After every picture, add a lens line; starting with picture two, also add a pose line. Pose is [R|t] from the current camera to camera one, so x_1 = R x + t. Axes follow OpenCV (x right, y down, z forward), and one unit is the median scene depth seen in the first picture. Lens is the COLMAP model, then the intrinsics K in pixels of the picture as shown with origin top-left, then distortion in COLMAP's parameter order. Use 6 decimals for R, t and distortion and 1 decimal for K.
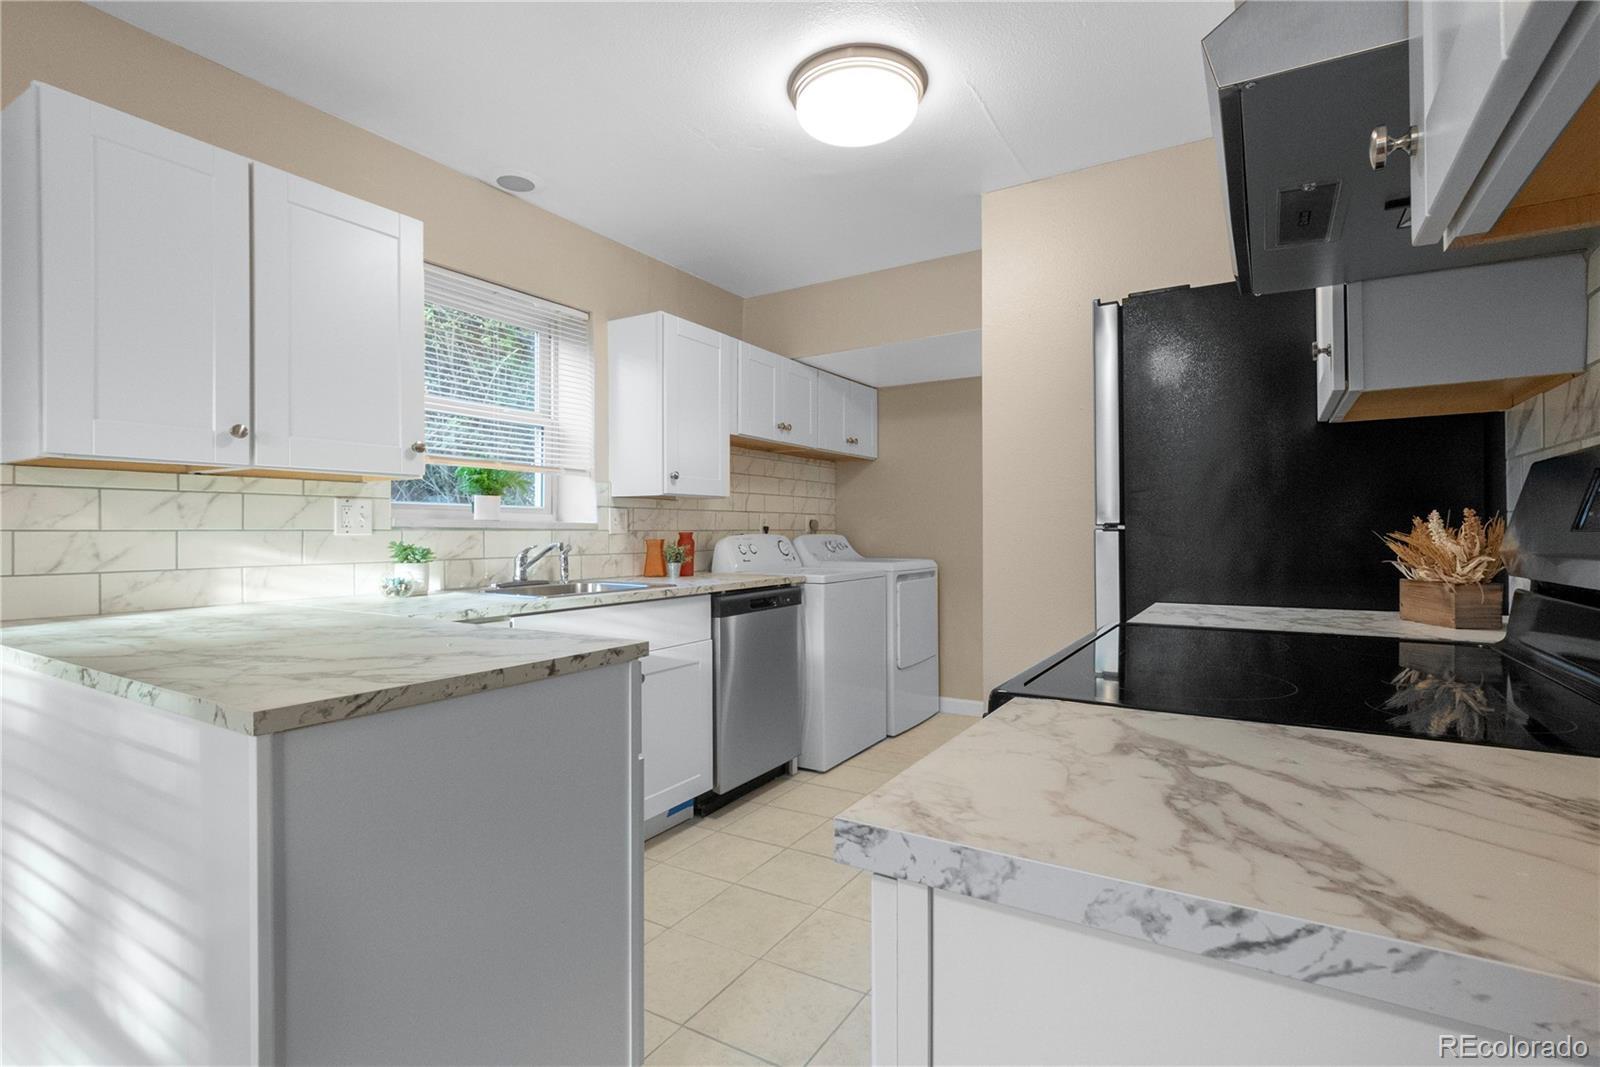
lens RADIAL K [[759.3, 0, 800.0], [0, 759.3, 533.5], [0, 0, 1]] dist [-0.004071, -0.000328]
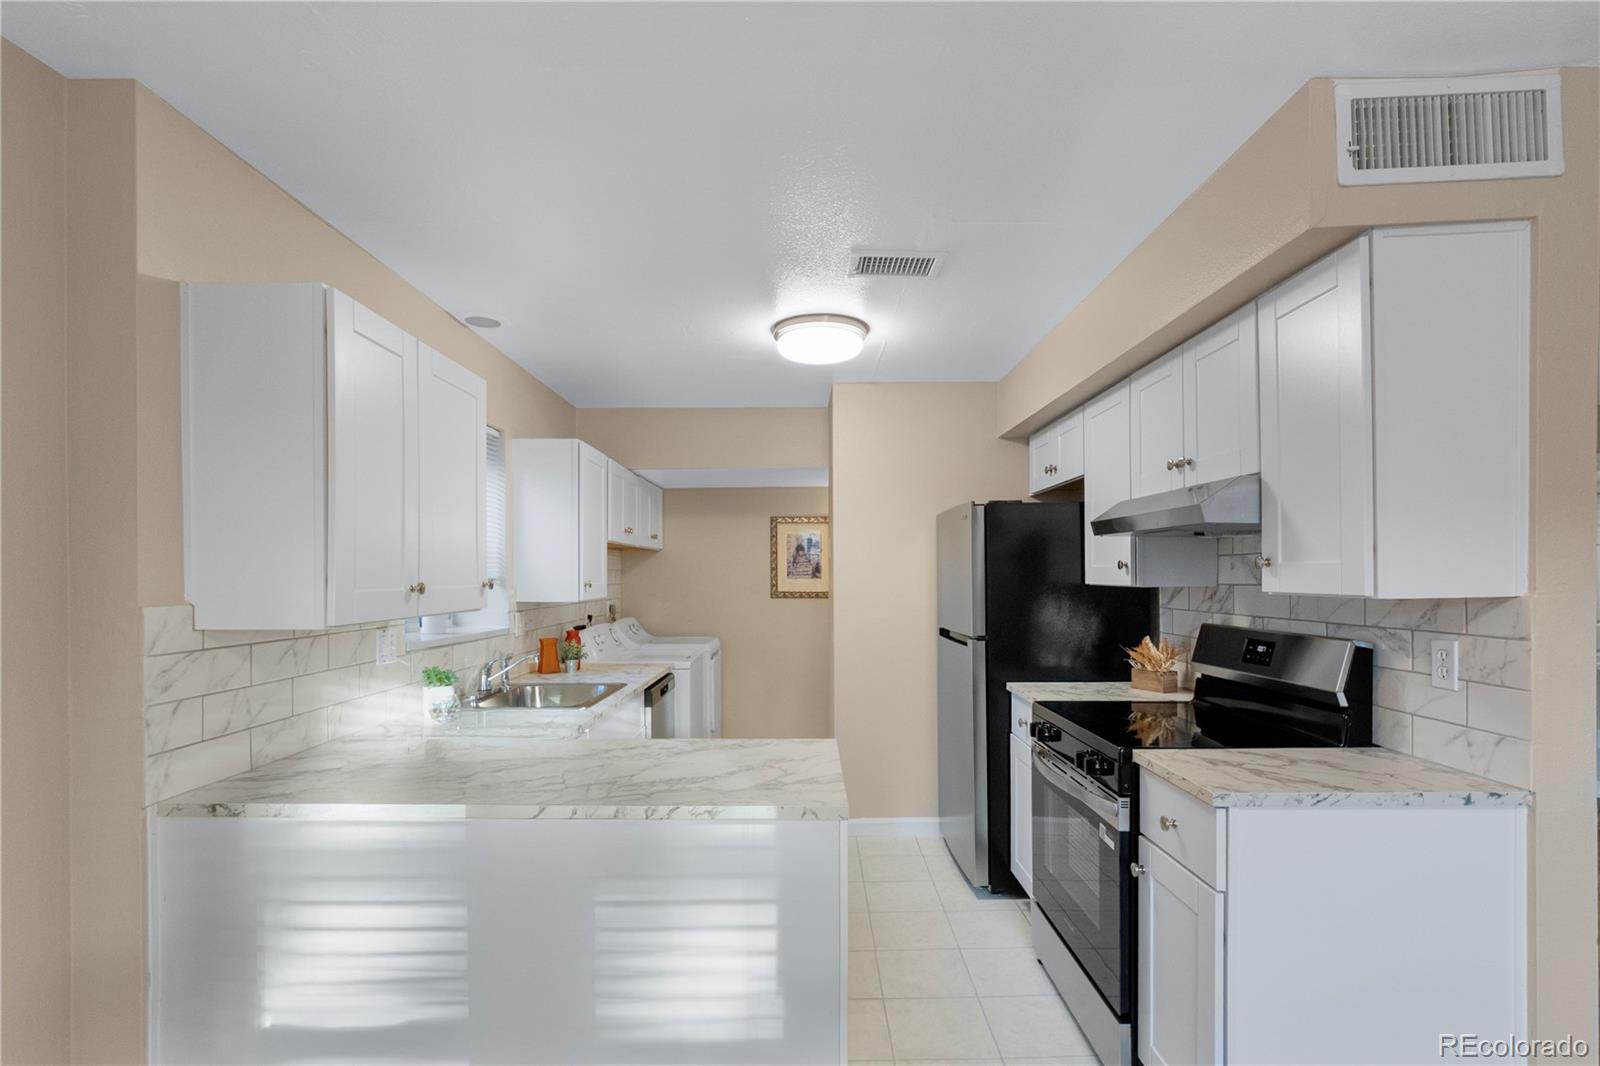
lens RADIAL K [[762.4, 0, 798.2], [0, 762.4, 580.7], [0, 0, 1]] dist [0.005744, 0.000688]
pose [[0.856300, -0.002839, 0.516471, -0.568588], [0.000759, 0.999991, 0.004239, -0.101115], [-0.516479, -0.003238, 0.856294, -0.165157]]
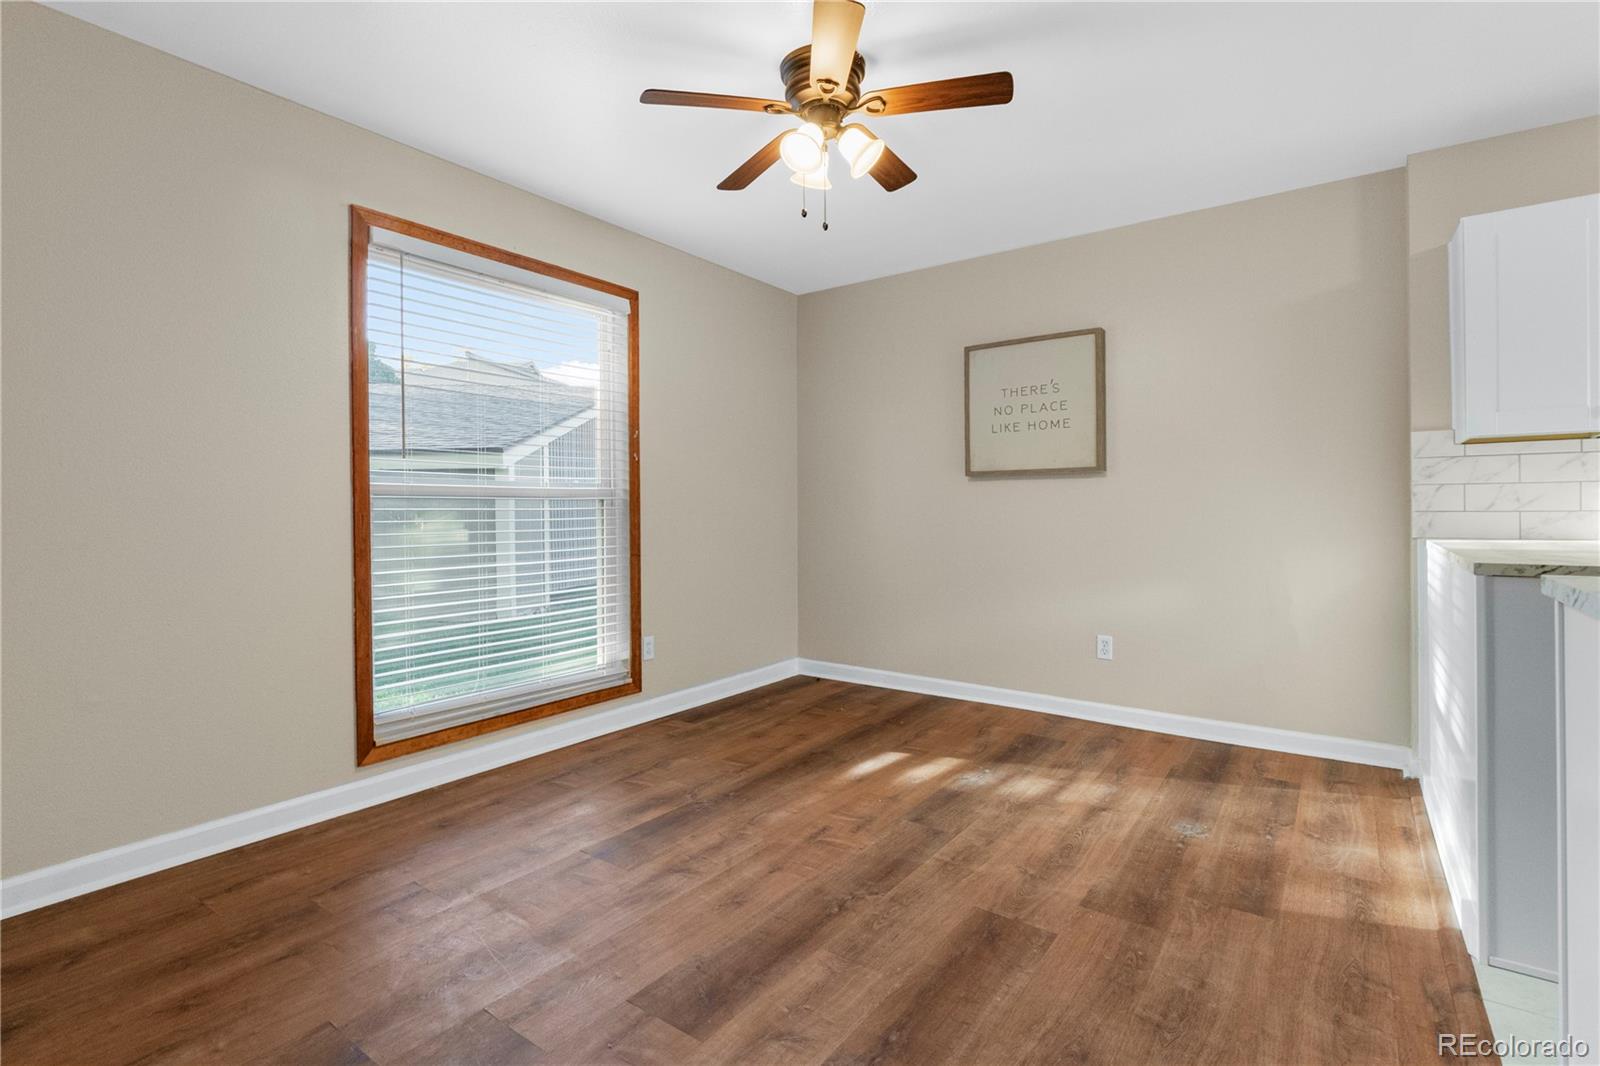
lens RADIAL K [[762.3, 0, 797.2], [0, 762.3, 505.1], [0, 0, 1]] dist [0.002170, 0.000006]
pose [[-0.066039, 0.000036, -0.997817, 0.458395], [0.010093, 0.999949, -0.000632, 0.018205], [0.997766, -0.010113, -0.066036, -0.219454]]
